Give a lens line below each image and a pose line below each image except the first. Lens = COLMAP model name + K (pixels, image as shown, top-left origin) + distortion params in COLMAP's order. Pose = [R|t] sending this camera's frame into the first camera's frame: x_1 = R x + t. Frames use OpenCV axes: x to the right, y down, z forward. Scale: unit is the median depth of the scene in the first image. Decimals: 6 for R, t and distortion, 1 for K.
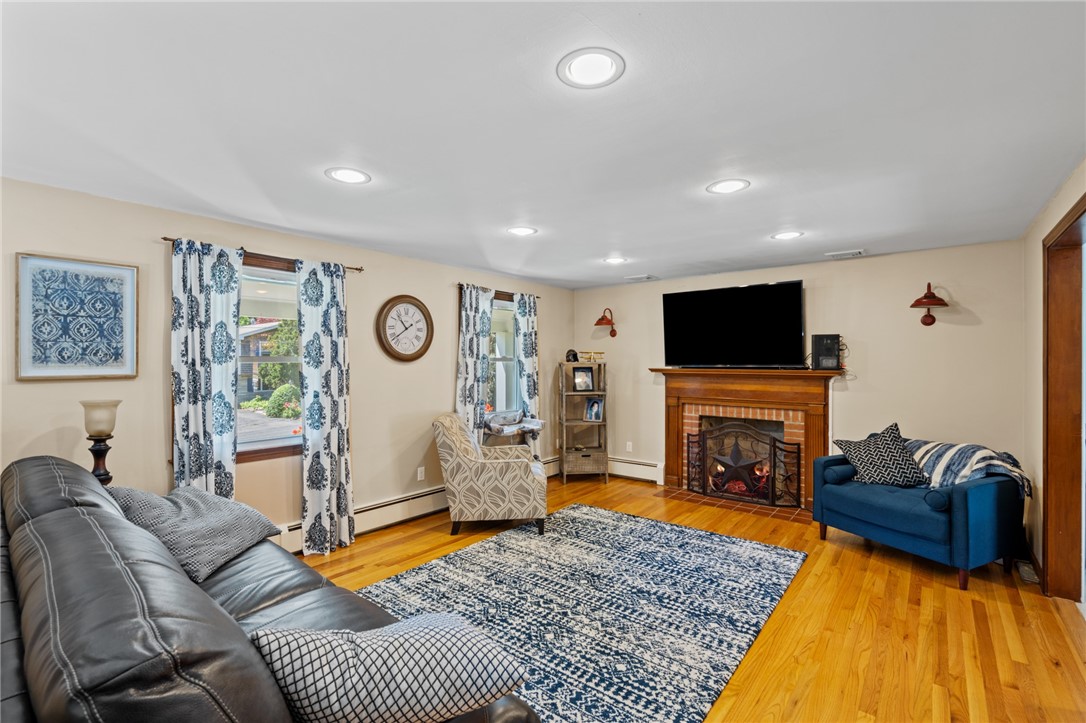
lens RADIAL K [[493.1, 0, 537.4], [0, 493.1, 357.8], [0, 0, 1]] dist [-0.007598, 0.004101]
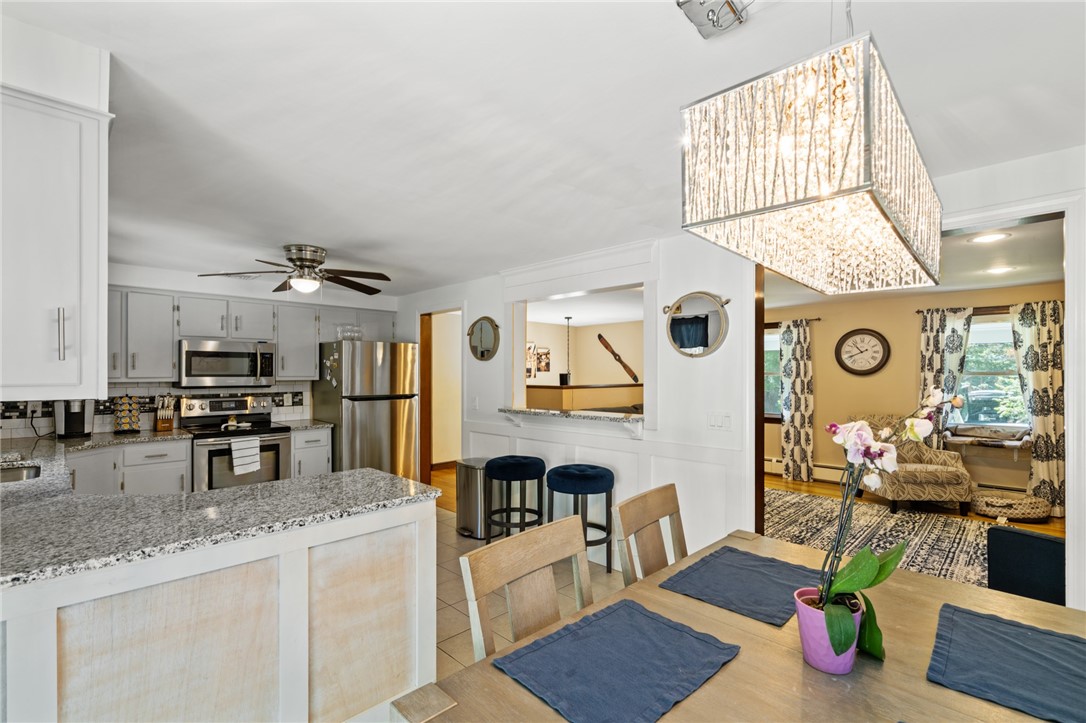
lens RADIAL K [[493.1, 0, 539.2], [0, 493.1, 372.8], [0, 0, 1]] dist [-0.007598, 0.004101]
pose [[-0.103899, -0.002454, -0.994585, 1.201452], [0.004765, 0.999984, -0.002965, 0.000397], [0.994576, -0.005047, -0.103886, 0.213046]]
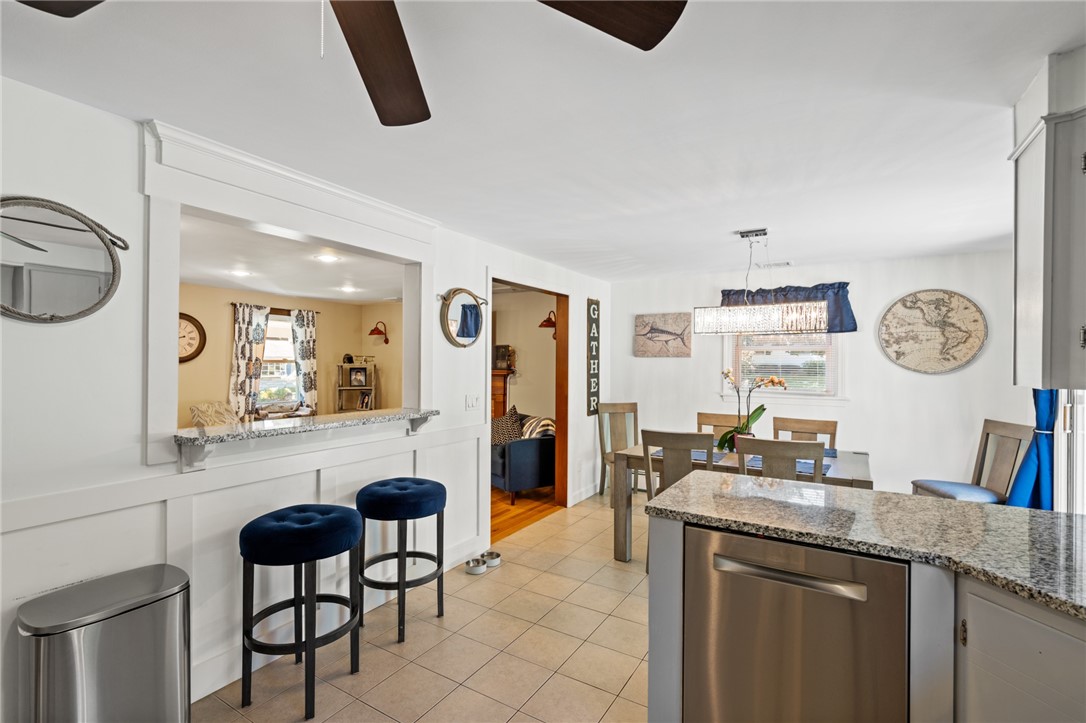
lens RADIAL K [[493.1, 0, 537.0], [0, 493.1, 362.0], [0, 0, 1]] dist [-0.007598, 0.004101]
pose [[0.991355, 0.005261, 0.131100, 0.498642], [-0.005579, 0.999982, 0.002058, -0.001606], [-0.131086, -0.002771, 0.991367, -0.419420]]
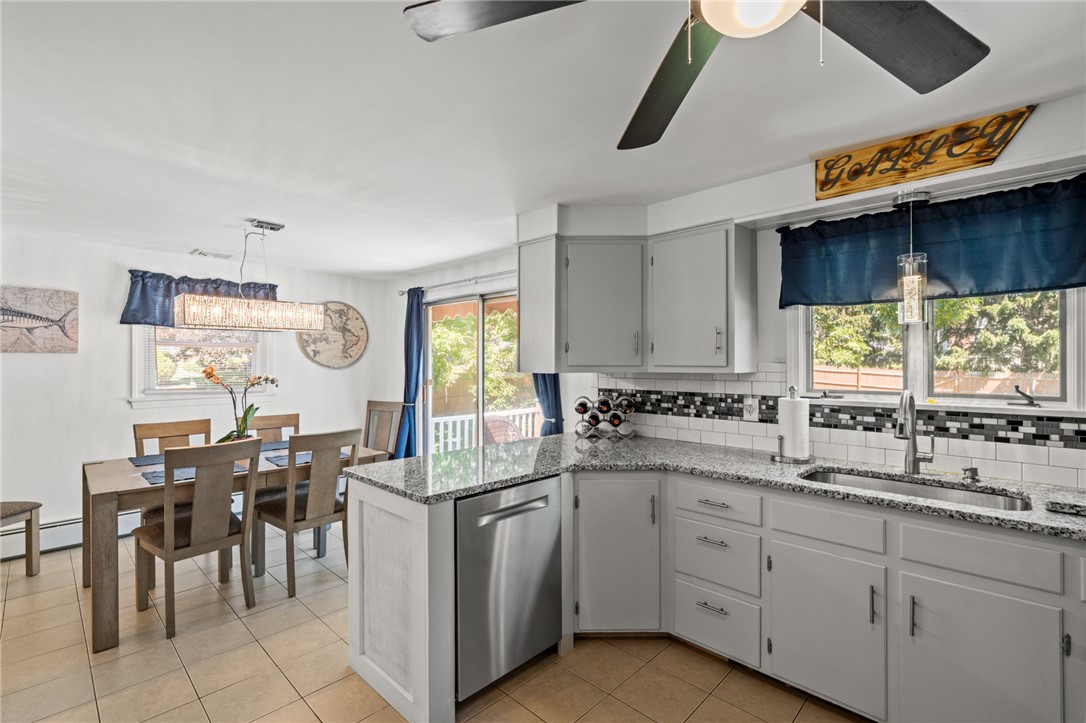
lens RADIAL K [[493.1, 0, 537.1], [0, 493.1, 361.1], [0, 0, 1]] dist [-0.007598, 0.004101]
pose [[0.090056, -0.000213, 0.995937, 0.239346], [-0.002135, 0.999998, 0.000407, -0.000785], [-0.995934, -0.002163, 0.090055, -0.177046]]
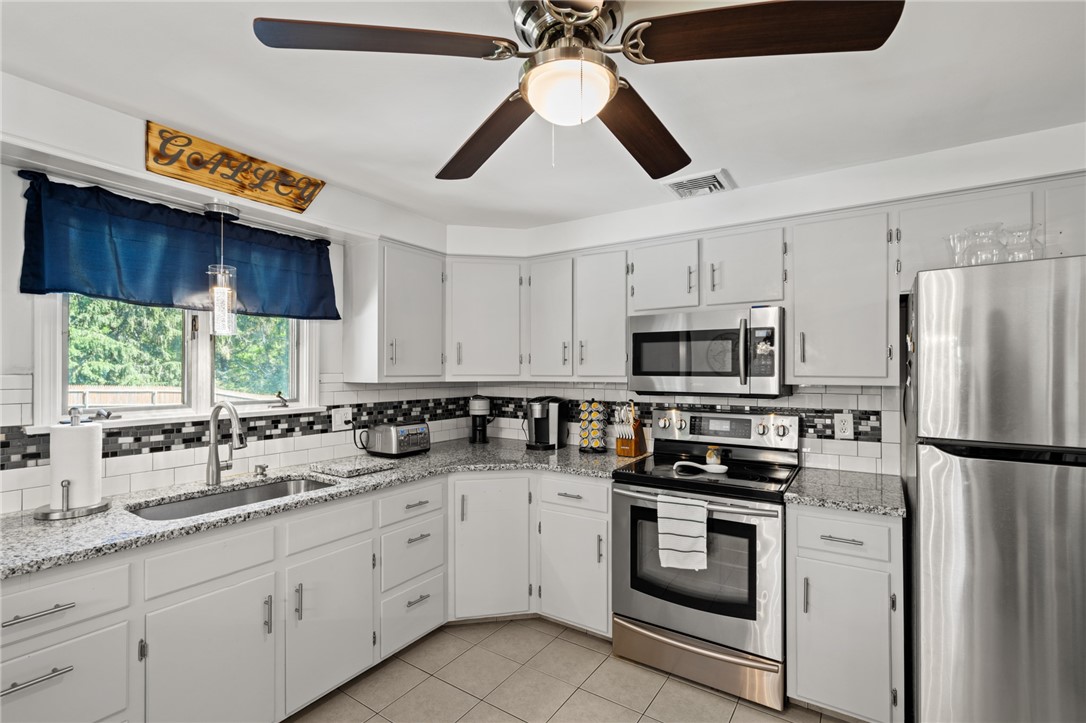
lens RADIAL K [[493.1, 0, 539.5], [0, 493.1, 368.9], [0, 0, 1]] dist [-0.007598, 0.004101]
pose [[-0.995558, -0.001988, -0.094125, 0.483967], [-0.001285, 0.999971, -0.007533, -0.001164], [0.094137, -0.007378, -0.995532, 0.010850]]
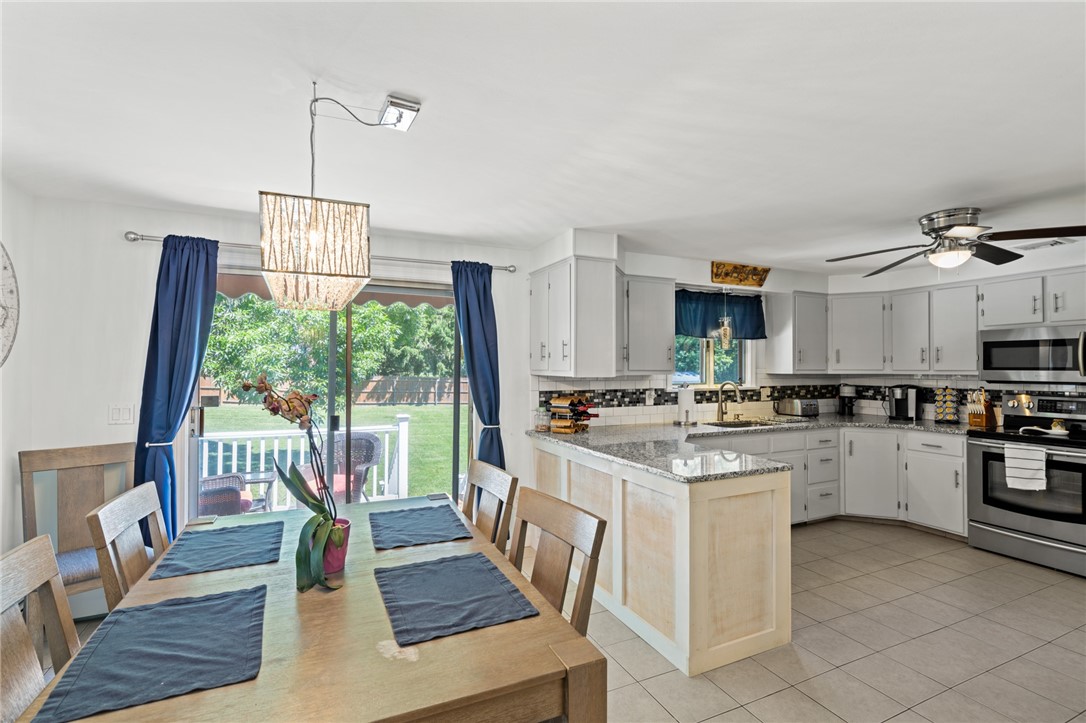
lens RADIAL K [[493.1, 0, 535.9], [0, 493.1, 362.6], [0, 0, 1]] dist [-0.007598, 0.004101]
pose [[-0.897475, 0.002273, 0.441059, 0.650930], [-0.003900, 0.999907, -0.013088, 0.003646], [-0.441048, -0.013466, -0.897382, 0.585937]]
